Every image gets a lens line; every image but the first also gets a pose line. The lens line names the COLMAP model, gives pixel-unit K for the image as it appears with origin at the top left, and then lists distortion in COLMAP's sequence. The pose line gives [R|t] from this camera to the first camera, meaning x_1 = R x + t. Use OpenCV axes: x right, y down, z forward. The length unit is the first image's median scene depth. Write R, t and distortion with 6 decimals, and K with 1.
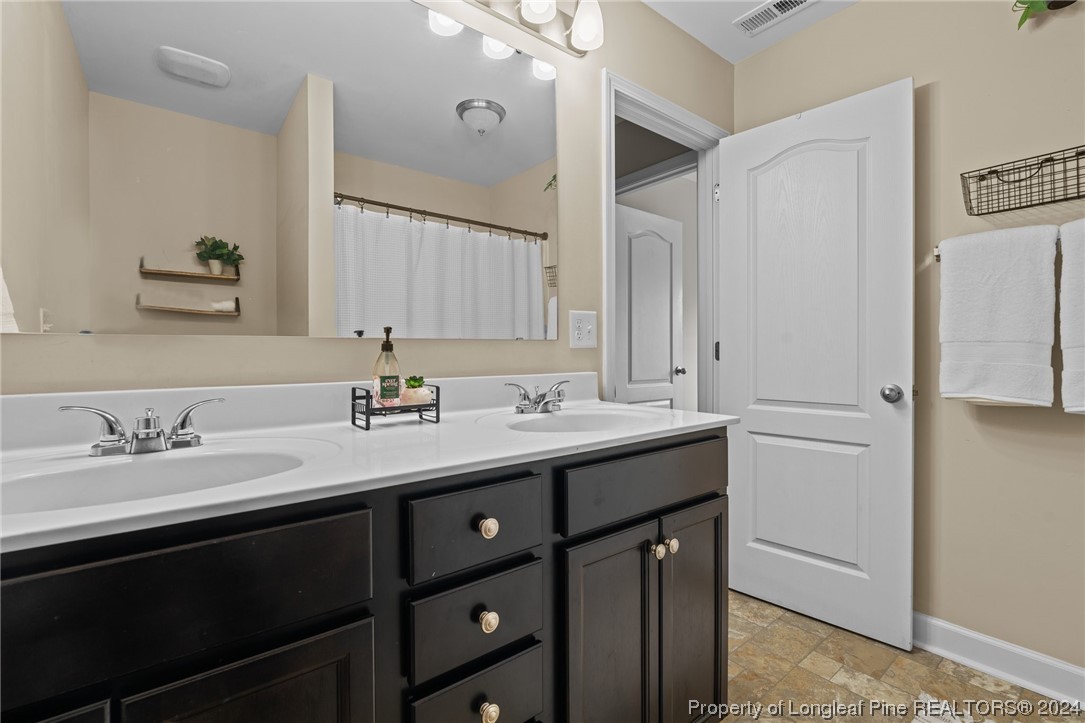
lens RADIAL K [[474.1, 0, 546.3], [0, 474.1, 360.1], [0, 0, 1]] dist [-0.008307, 0.000698]
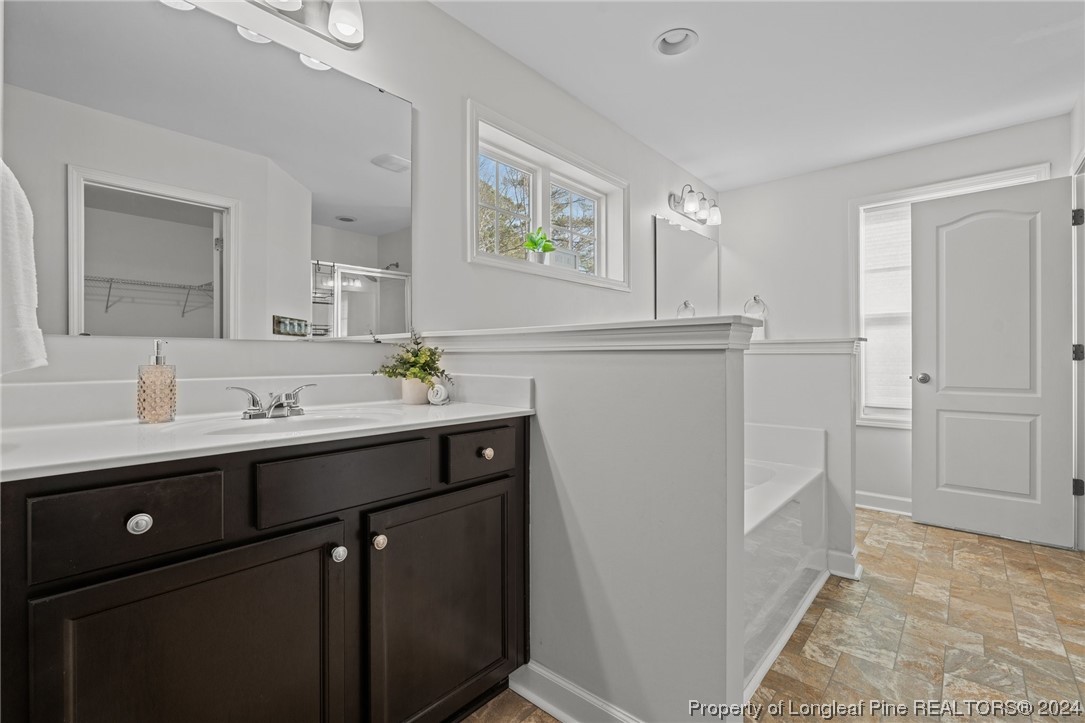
lens RADIAL K [[474.1, 0, 545.5], [0, 474.1, 358.5], [0, 0, 1]] dist [-0.008307, 0.000698]
pose [[0.173094, 0.011775, -0.984835, 1.828347], [-0.006959, 0.999918, 0.010733, -0.021998], [0.984881, 0.004995, 0.173162, -0.399934]]
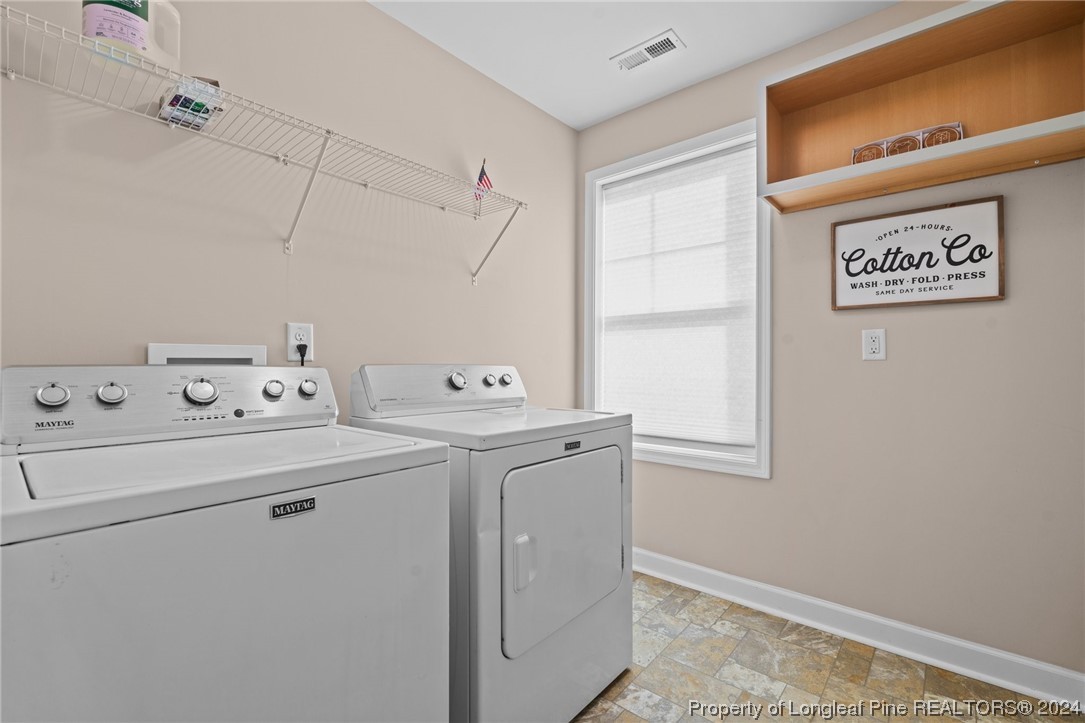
lens RADIAL K [[474.1, 0, 543.2], [0, 474.1, 365.3], [0, 0, 1]] dist [-0.008307, 0.000698]
pose [[-0.982809, 0.009078, -0.184402, 1.299210], [0.009198, 0.999958, 0.000207, -0.025894], [0.184396, -0.001492, -0.982851, 1.901558]]
